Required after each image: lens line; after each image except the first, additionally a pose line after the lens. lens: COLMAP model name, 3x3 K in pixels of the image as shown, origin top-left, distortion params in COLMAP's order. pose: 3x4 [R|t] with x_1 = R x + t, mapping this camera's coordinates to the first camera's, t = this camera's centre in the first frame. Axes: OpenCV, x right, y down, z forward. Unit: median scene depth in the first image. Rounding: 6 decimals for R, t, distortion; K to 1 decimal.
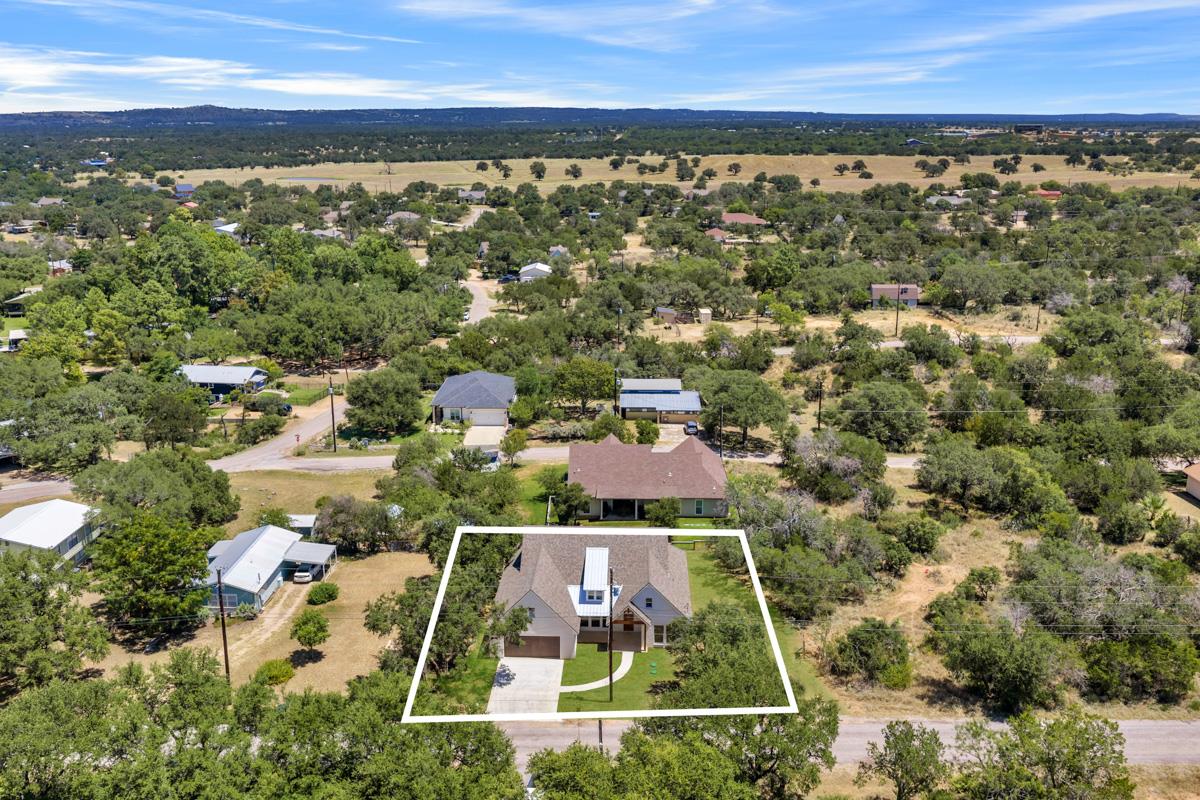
lens RADIAL K [[986.6, 0, 600.0], [0, 986.6, 400.0], [0, 0, 1]] dist [0.002202, -0.004994]
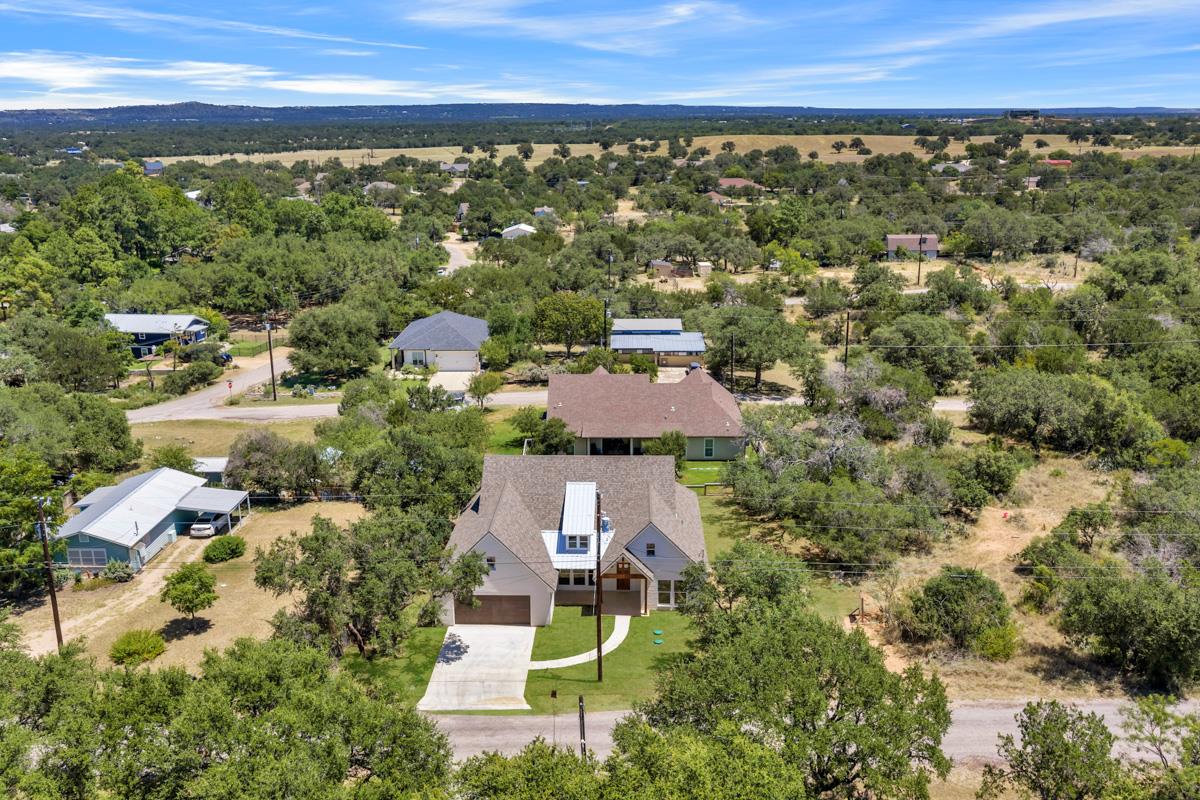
lens RADIAL K [[994.3, 0, 599.0], [0, 994.3, 425.8], [0, 0, 1]] dist [-0.001392, -0.001430]
pose [[0.999942, -0.008382, 0.006827, 0.003535], [0.008158, 0.999447, 0.032228, 0.047255], [-0.007094, -0.032171, 0.999457, 0.138880]]
